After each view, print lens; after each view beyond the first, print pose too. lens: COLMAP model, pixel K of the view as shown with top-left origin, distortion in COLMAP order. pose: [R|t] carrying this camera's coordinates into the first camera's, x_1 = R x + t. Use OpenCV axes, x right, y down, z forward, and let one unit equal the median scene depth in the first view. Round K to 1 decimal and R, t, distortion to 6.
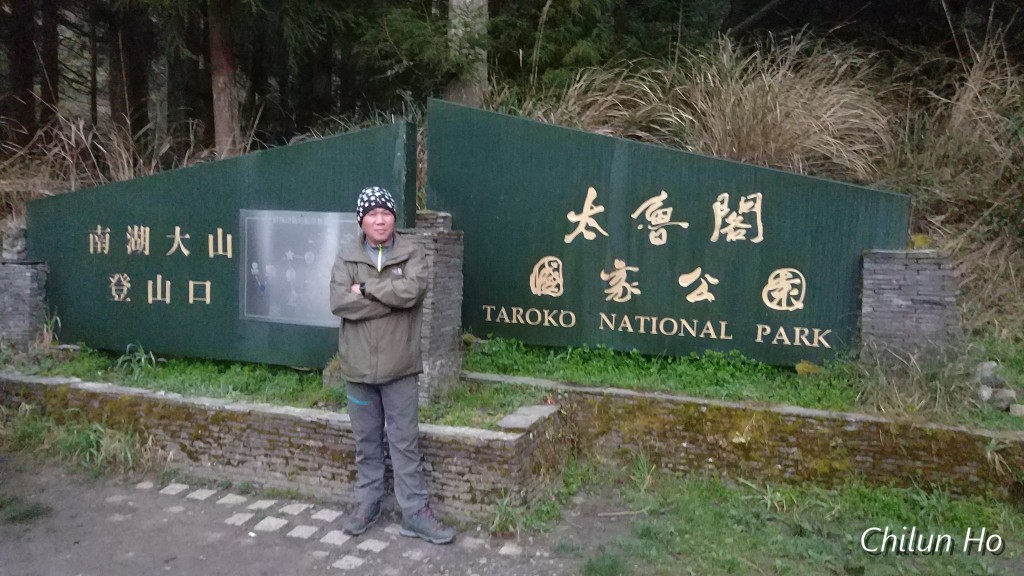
lens RADIAL K [[780.1, 0, 506.8], [0, 780.1, 286.7], [0, 0, 1]] dist [0.095489, -0.117246]
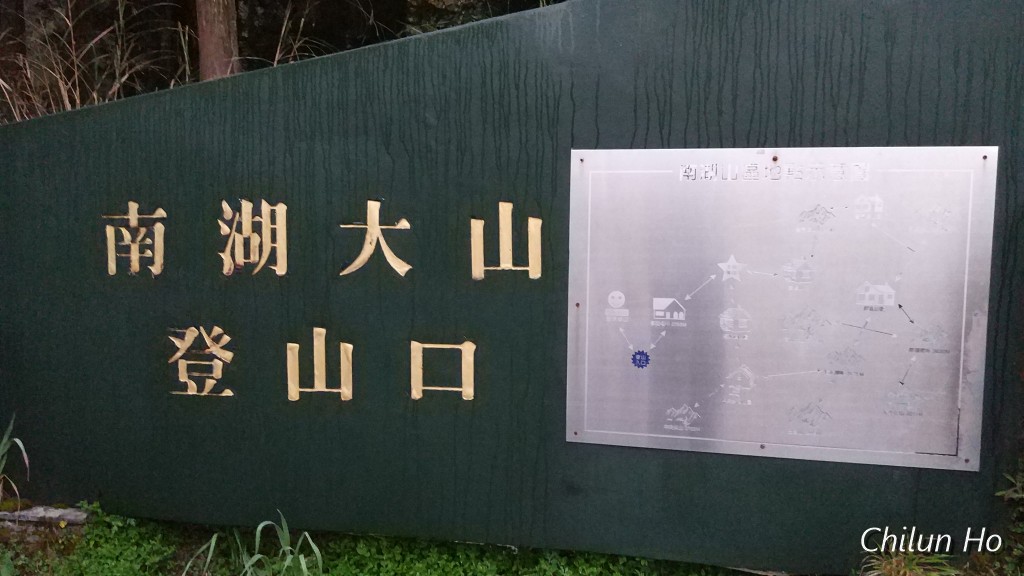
lens RADIAL K [[785.7, 0, 506.0], [0, 785.7, 284.0], [0, 0, 1]] dist [0.083377, -0.103875]
pose [[0.987751, -0.034585, 0.152159, -0.442515], [0.032104, 0.999309, 0.018727, -0.043849], [-0.152702, -0.013612, 0.988179, 0.659376]]
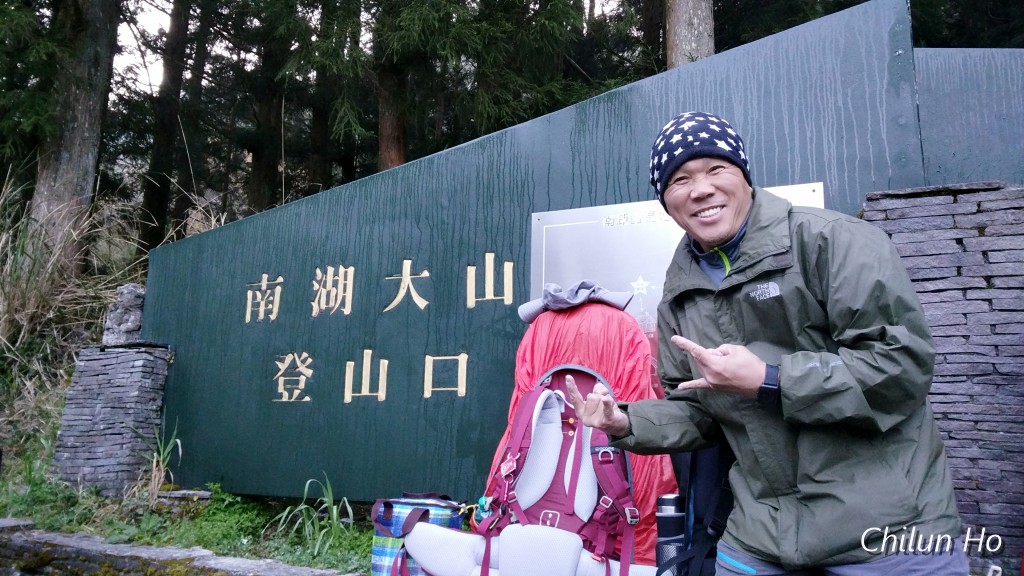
lens RADIAL K [[751.2, 0, 508.9], [0, 751.2, 284.6], [0, 0, 1]] dist [0.063034, -0.100096]
pose [[0.995983, -0.024018, -0.086266, -0.322341], [0.001053, 0.966435, -0.256908, 0.081908], [0.089540, 0.255785, 0.962578, 0.541262]]
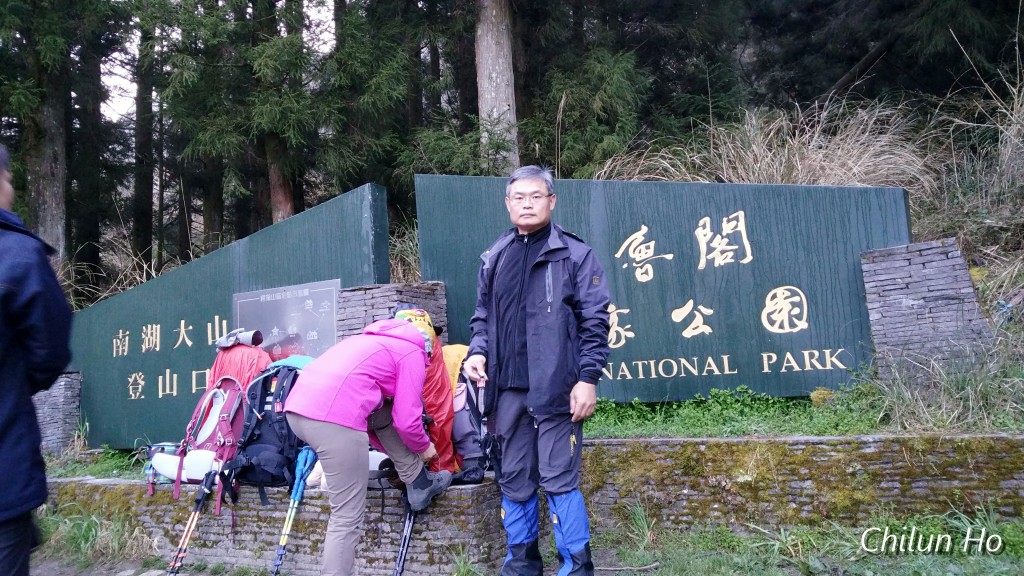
lens RADIAL K [[751.2, 0, 508.9], [0, 751.2, 284.6], [0, 0, 1]] dist [0.063034, -0.100096]
pose [[0.983772, -0.108387, -0.142984, 0.163533], [0.079131, 0.977325, -0.196402, 0.115728], [0.161029, 0.181900, 0.970042, 0.102670]]
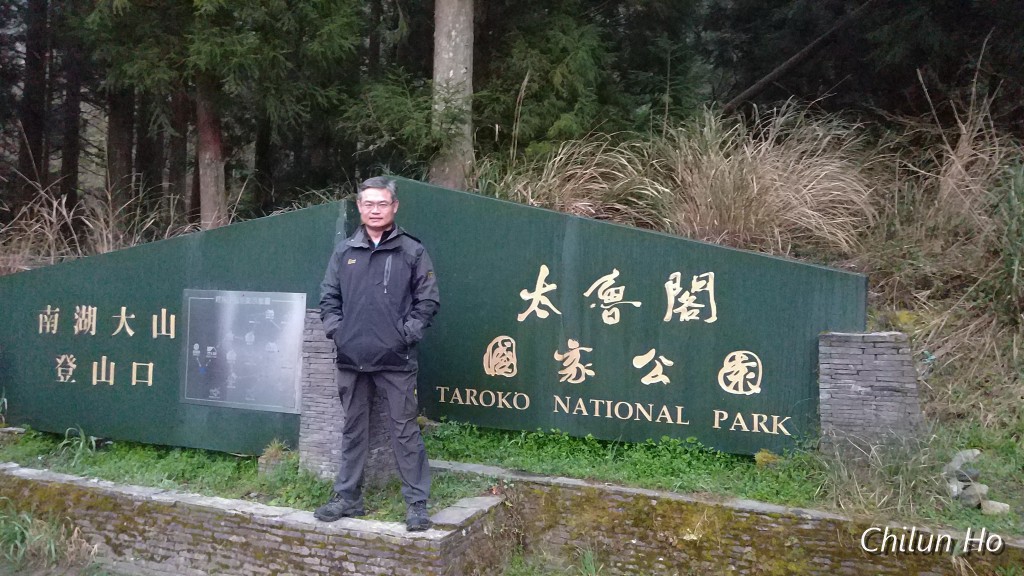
lens RADIAL K [[780.1, 0, 506.8], [0, 780.1, 286.7], [0, 0, 1]] dist [0.095489, -0.117246]
pose [[0.999489, -0.002831, -0.031845, 0.097224], [0.000226, 0.996672, -0.081522, -0.022011], [0.031970, 0.081473, 0.996163, 0.035419]]
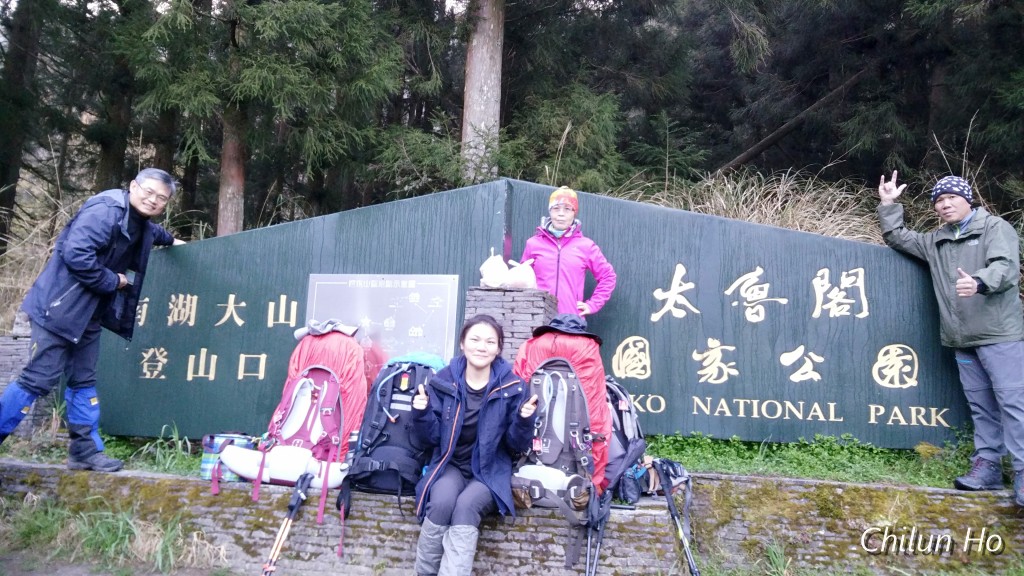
lens RADIAL K [[755.8, 0, 508.2], [0, 755.8, 285.3], [0, 0, 1]] dist [0.054309, -0.091833]
pose [[0.993801, 0.031722, 0.106553, -0.209860], [-0.007397, 0.975171, -0.221328, 0.111721], [-0.110929, 0.219167, 0.969361, 0.128423]]
